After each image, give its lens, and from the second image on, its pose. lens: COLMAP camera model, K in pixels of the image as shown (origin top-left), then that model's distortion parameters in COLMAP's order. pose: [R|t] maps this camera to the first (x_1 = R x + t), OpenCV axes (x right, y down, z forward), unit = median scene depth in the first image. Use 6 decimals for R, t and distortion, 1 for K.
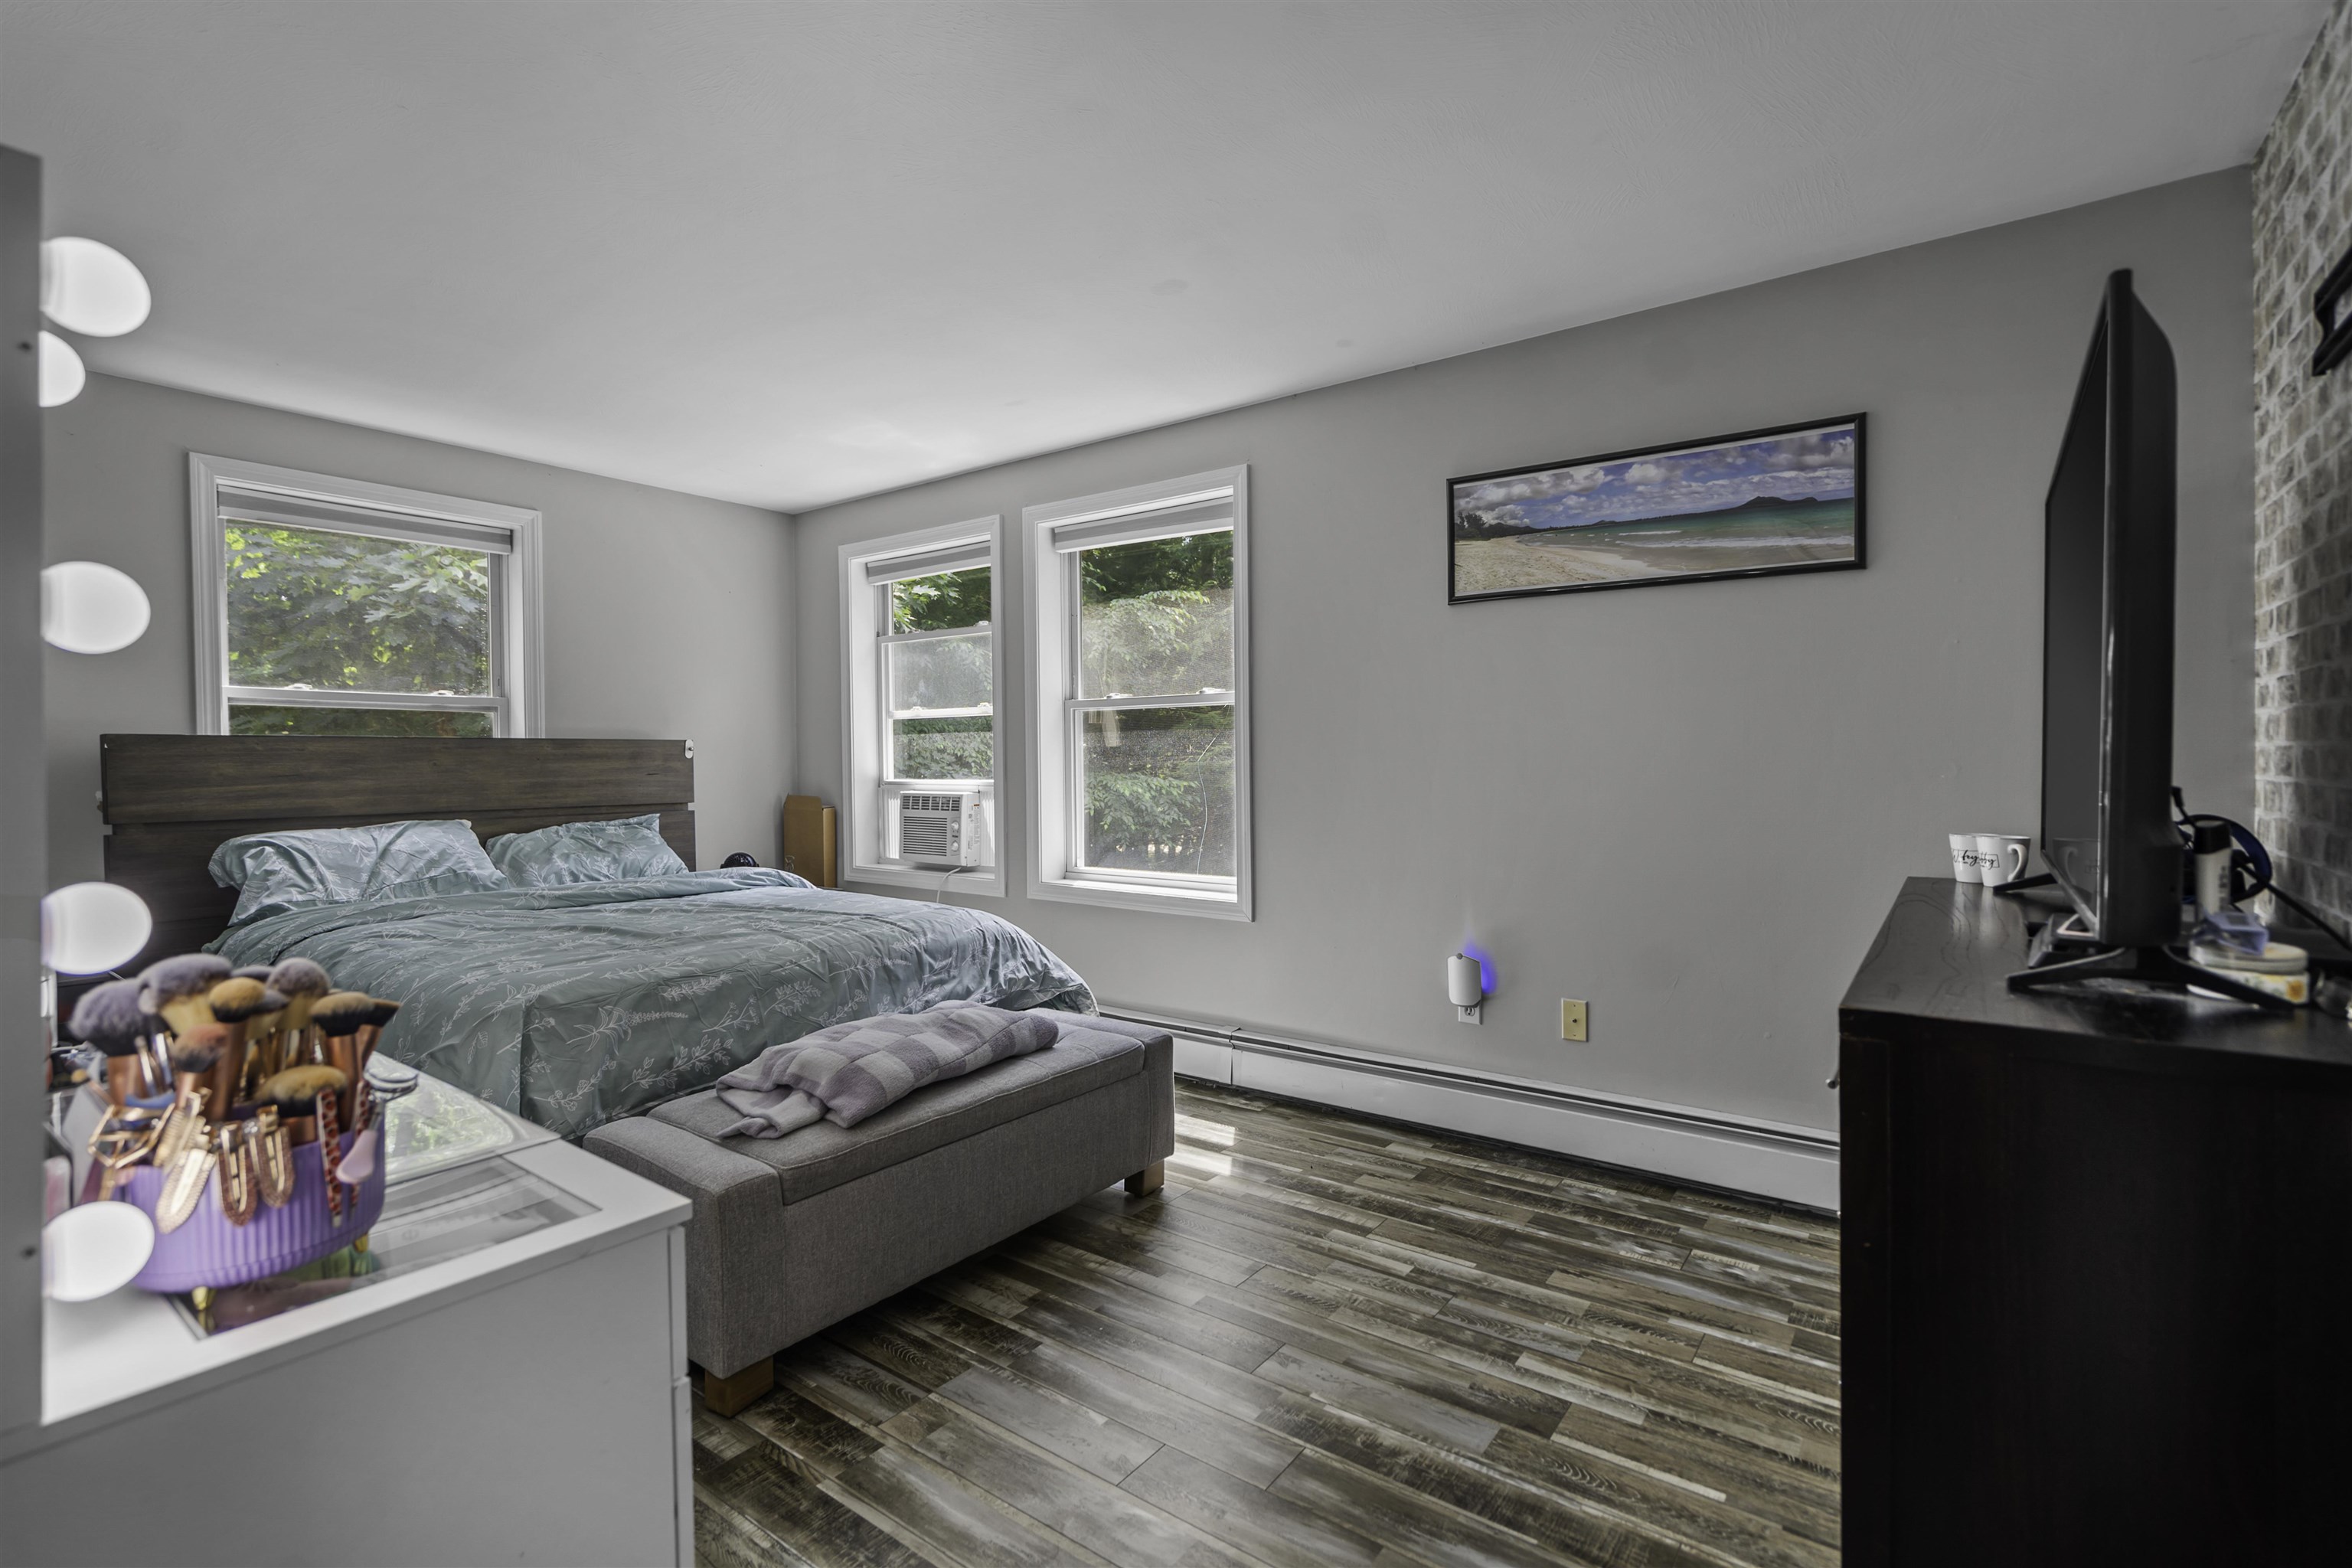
lens RADIAL K [[1070.2, 0, 1163.5], [0, 1070.2, 782.3], [0, 0, 1]] dist [-0.004699, 0.001935]
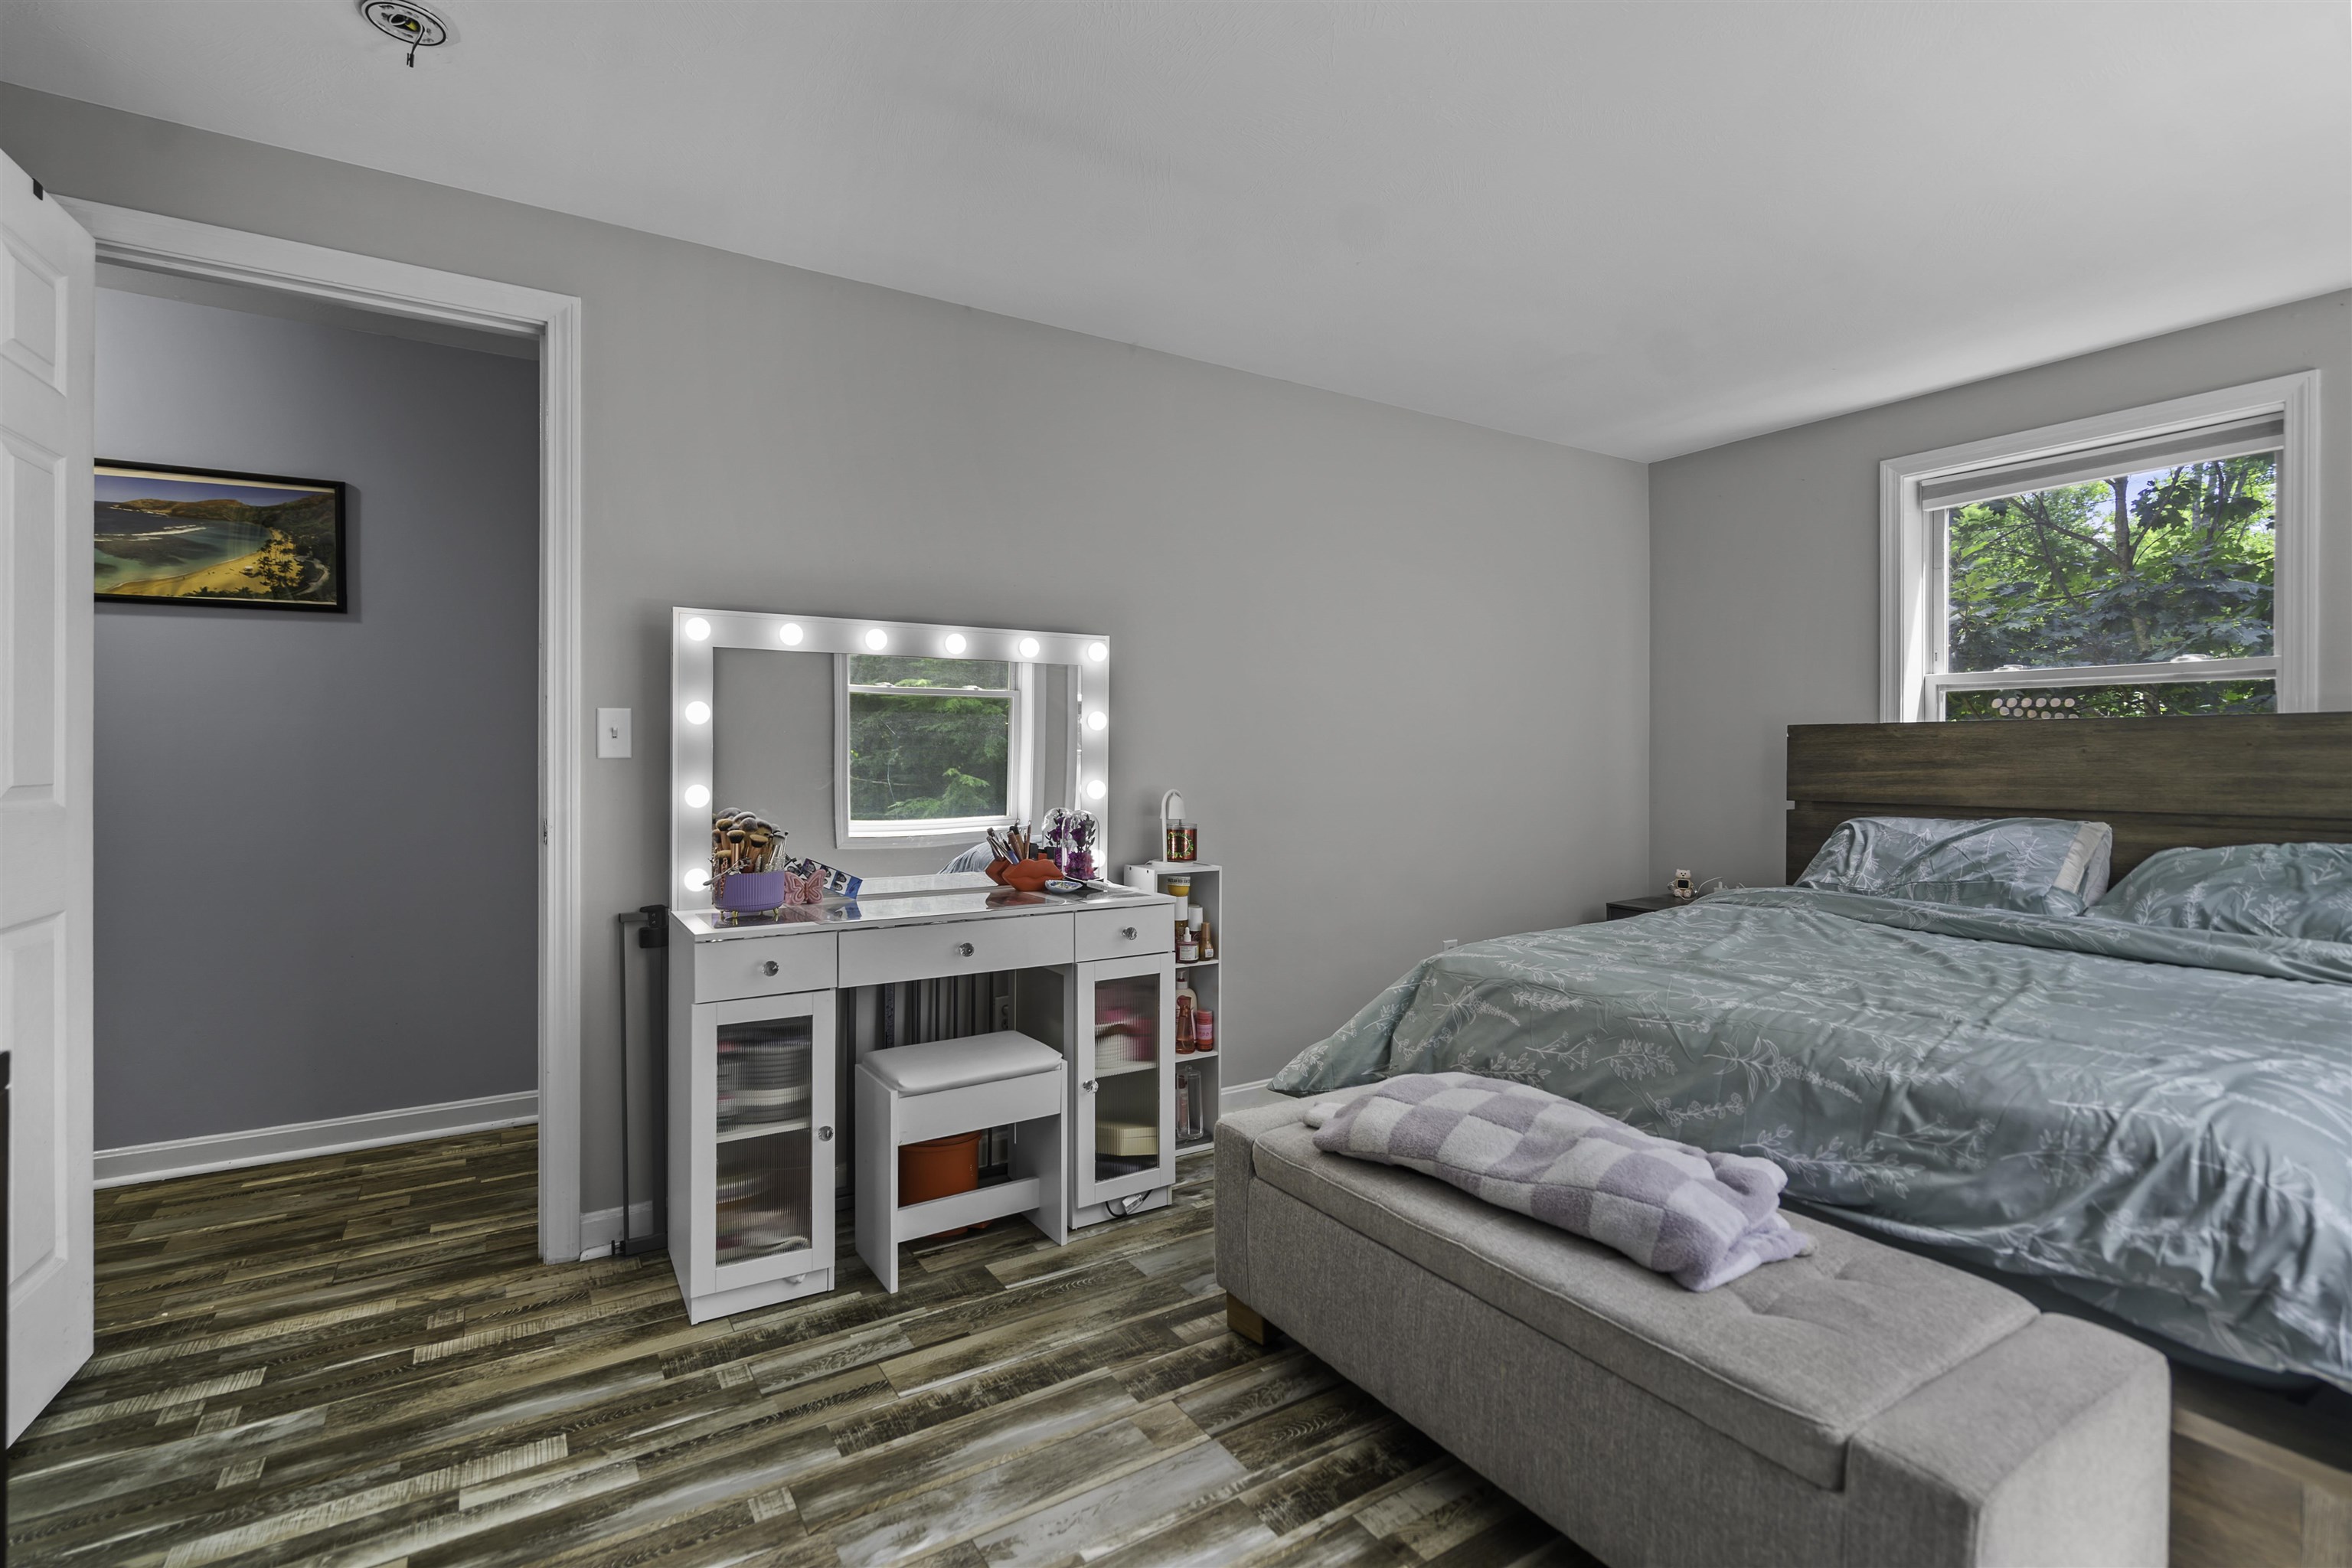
lens RADIAL K [[1070.2, 0, 1162.7], [0, 1070.2, 765.7], [0, 0, 1]] dist [-0.004699, 0.001935]
pose [[-0.349653, 0.016398, -0.936736, 0.383291], [-0.015230, 0.999615, 0.023183, -0.016659], [0.936756, 0.022373, -0.349268, 0.747244]]
